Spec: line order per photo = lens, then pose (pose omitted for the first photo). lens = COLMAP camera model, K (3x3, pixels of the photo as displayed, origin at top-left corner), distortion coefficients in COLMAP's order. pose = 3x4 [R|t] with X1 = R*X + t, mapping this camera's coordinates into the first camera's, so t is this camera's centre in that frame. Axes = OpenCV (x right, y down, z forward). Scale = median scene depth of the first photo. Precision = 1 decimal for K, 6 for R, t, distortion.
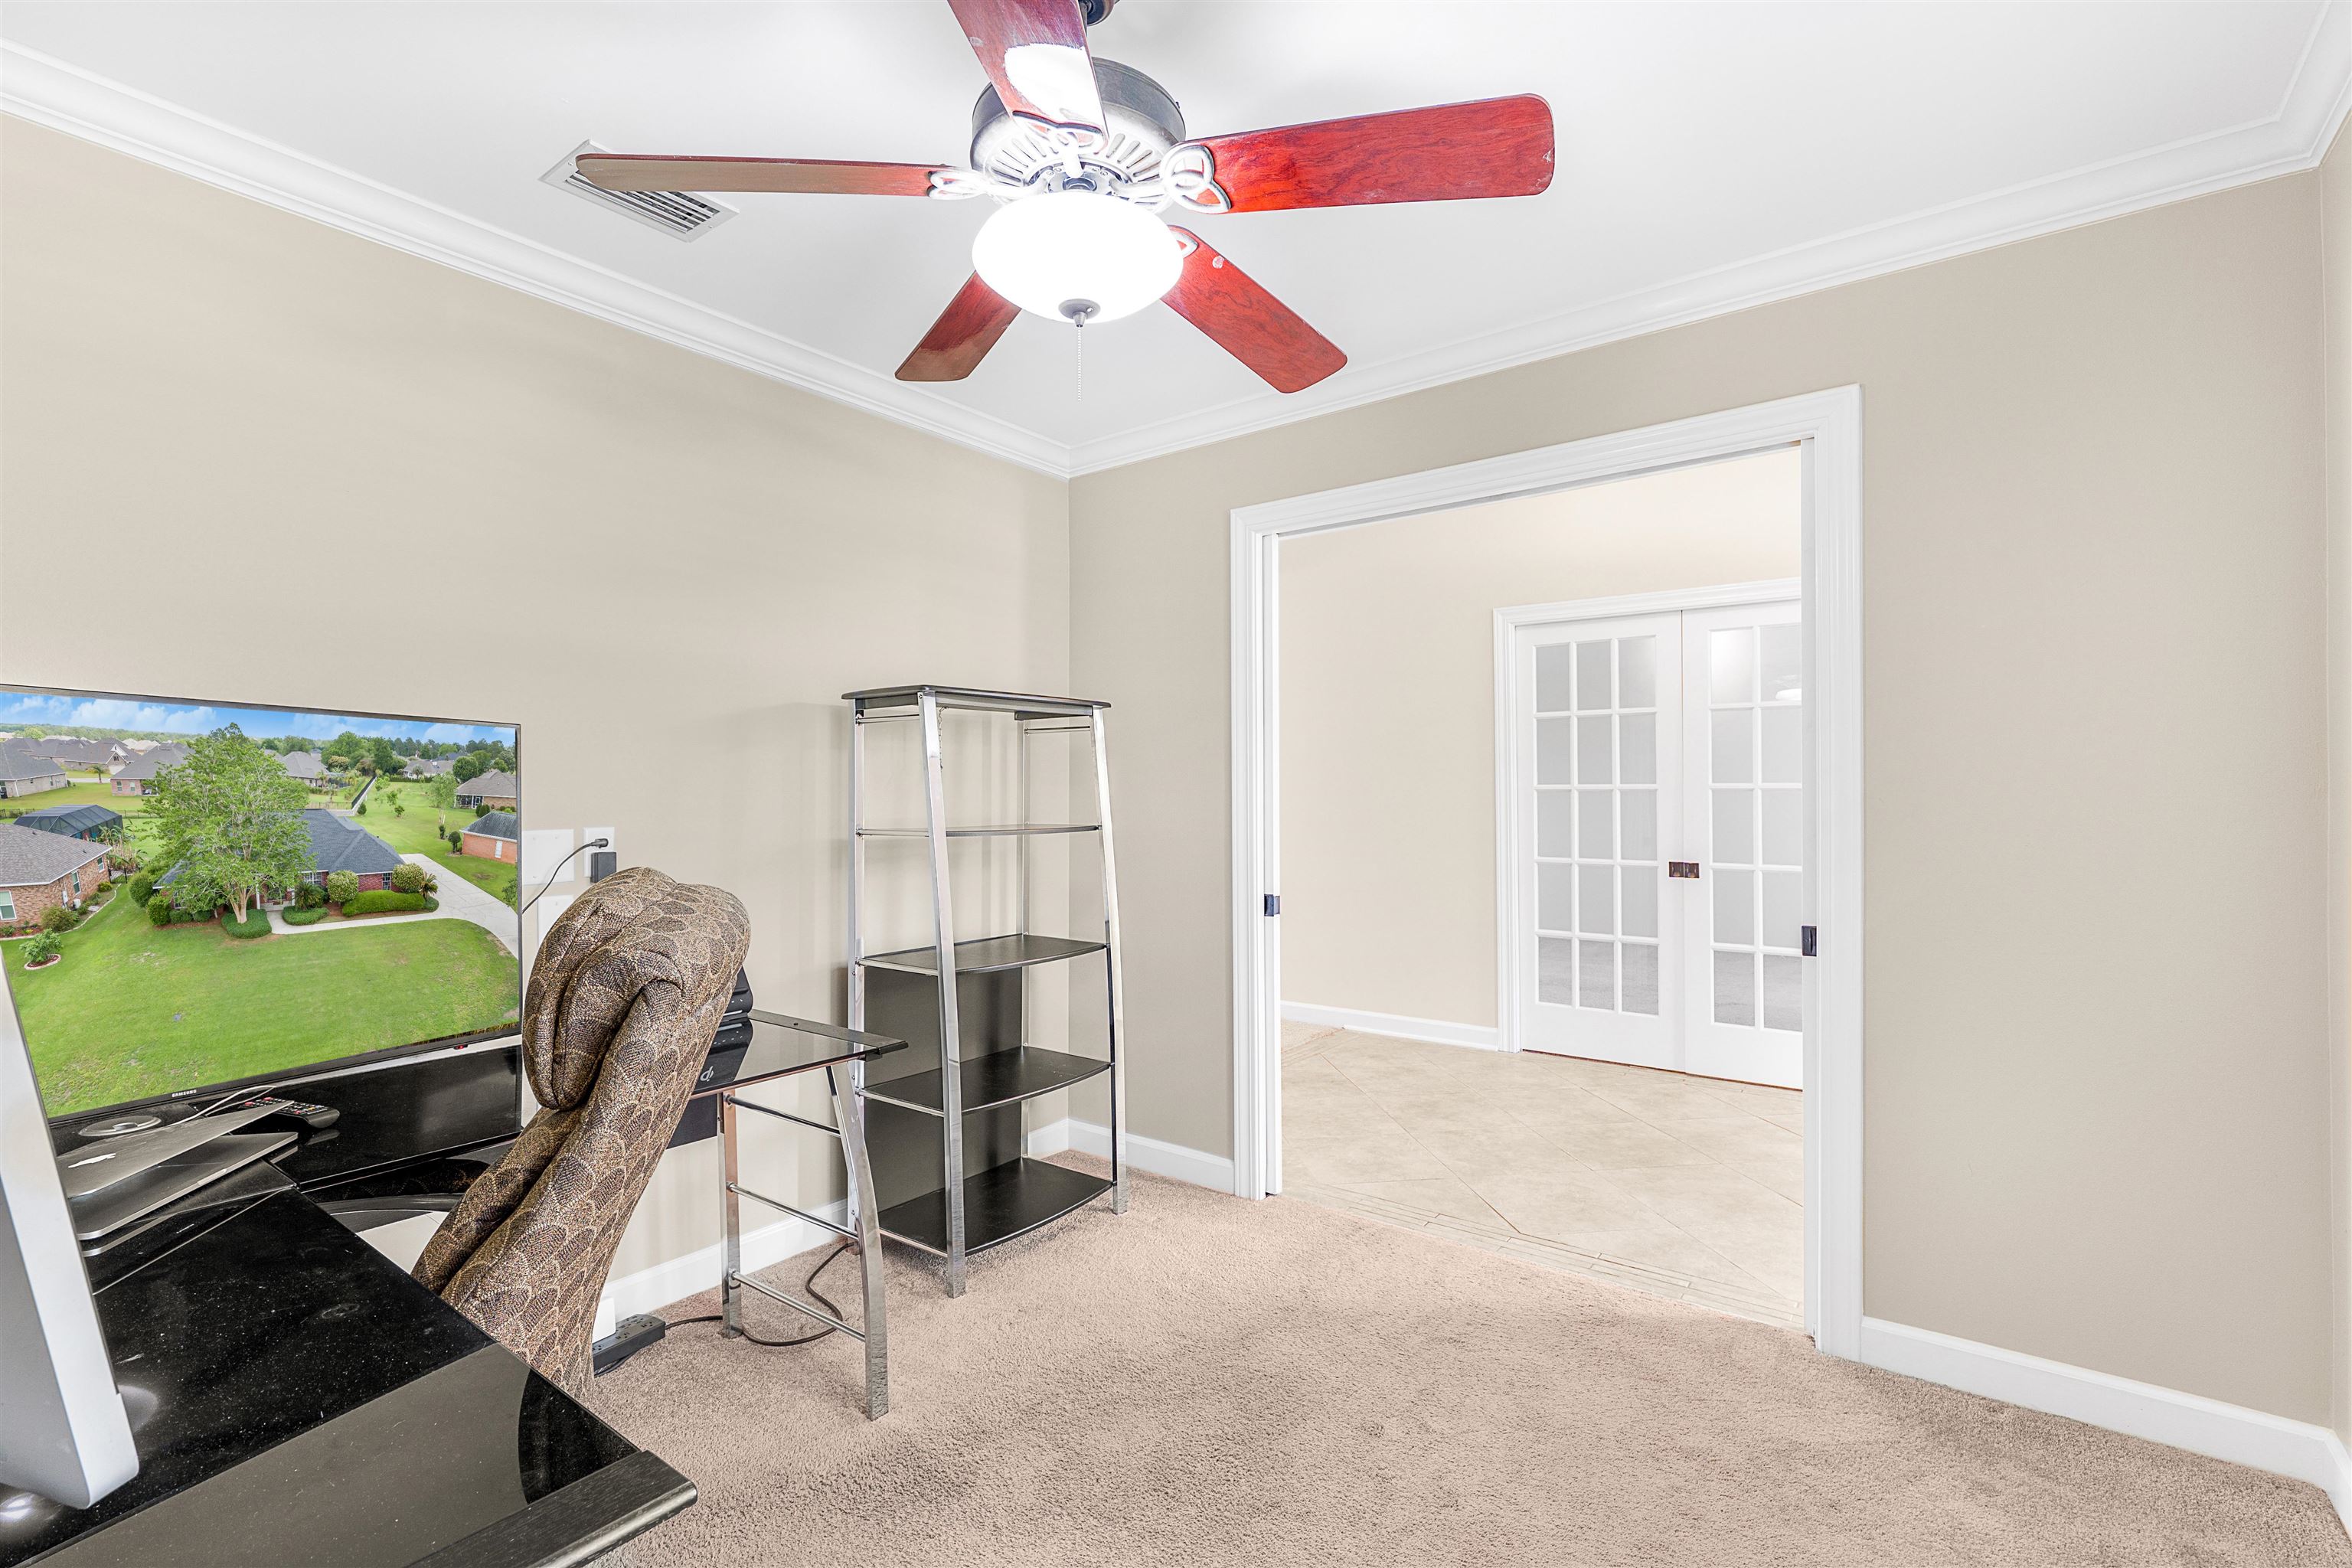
lens RADIAL K [[1061.7, 0, 1179.0], [0, 1061.7, 777.1], [0, 0, 1]] dist [0.003675, 0.000241]
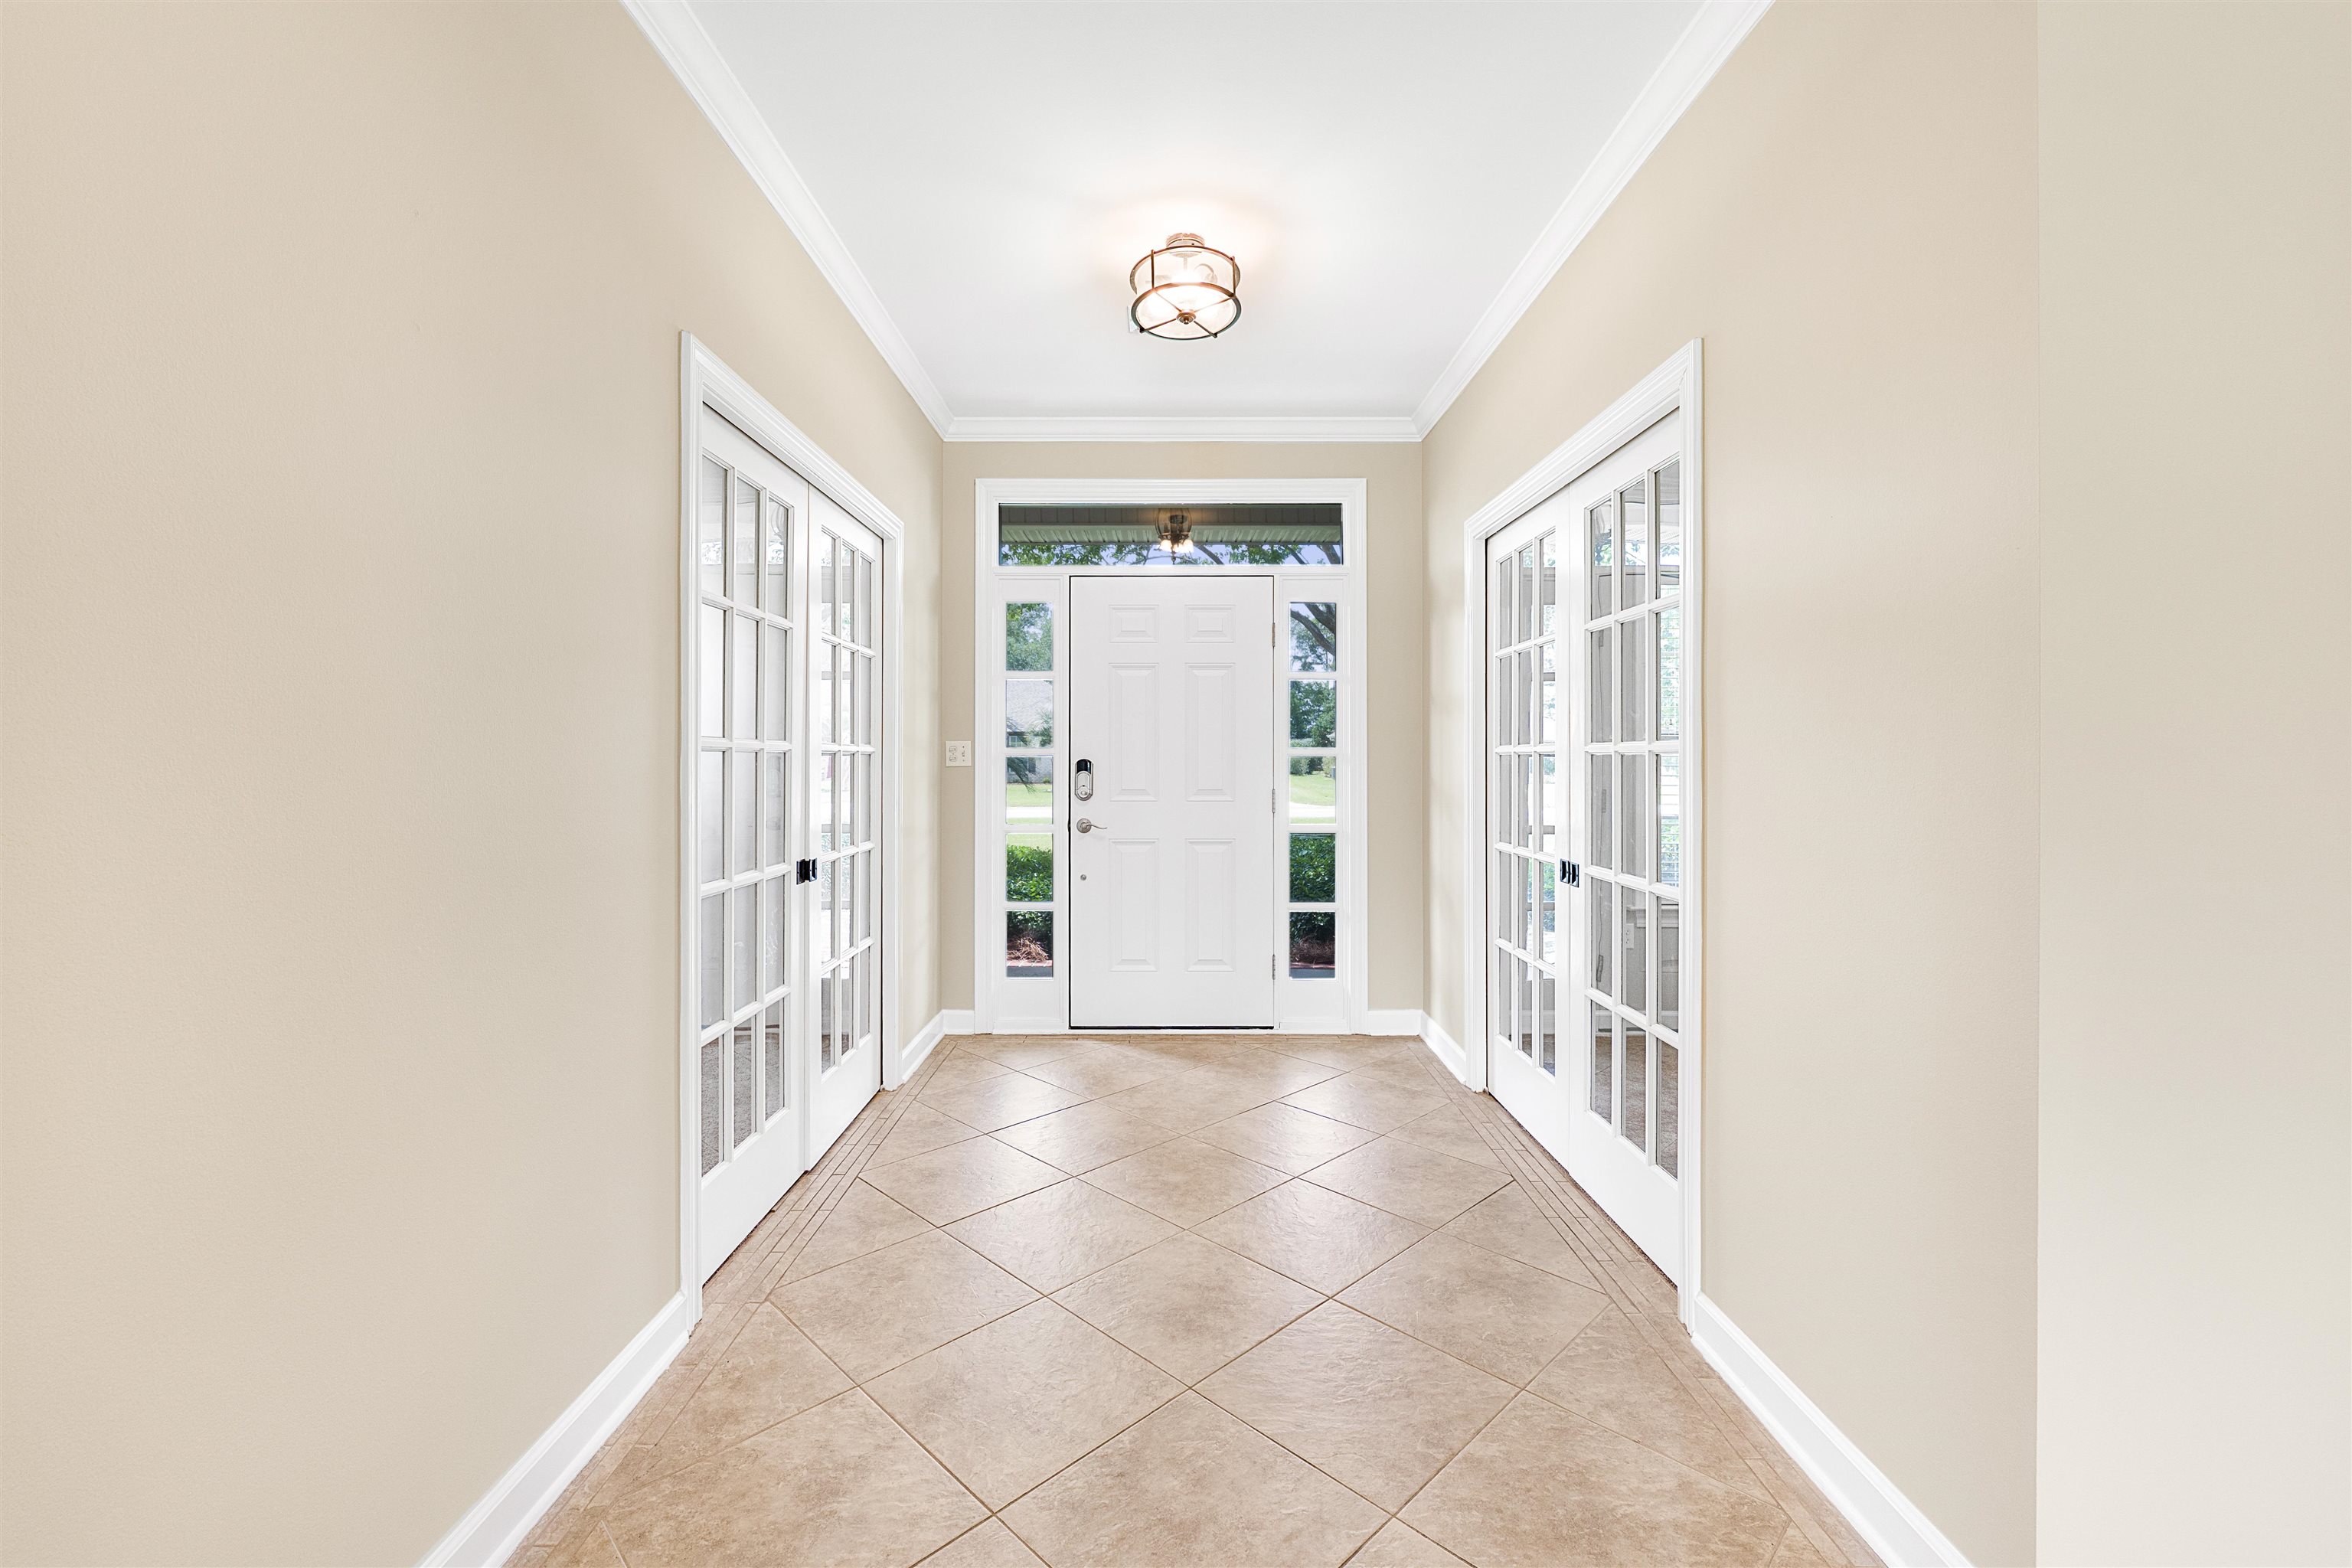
lens RADIAL K [[968.2, 0, 1177.4], [0, 968.2, 756.8], [0, 0, 1]] dist [0.000356, 0.000014]
pose [[-0.596604, 0.005348, 0.802518, -0.161426], [-0.011560, 0.999817, -0.015257, 0.021420], [-0.802452, -0.018379, -0.596433, 1.203396]]
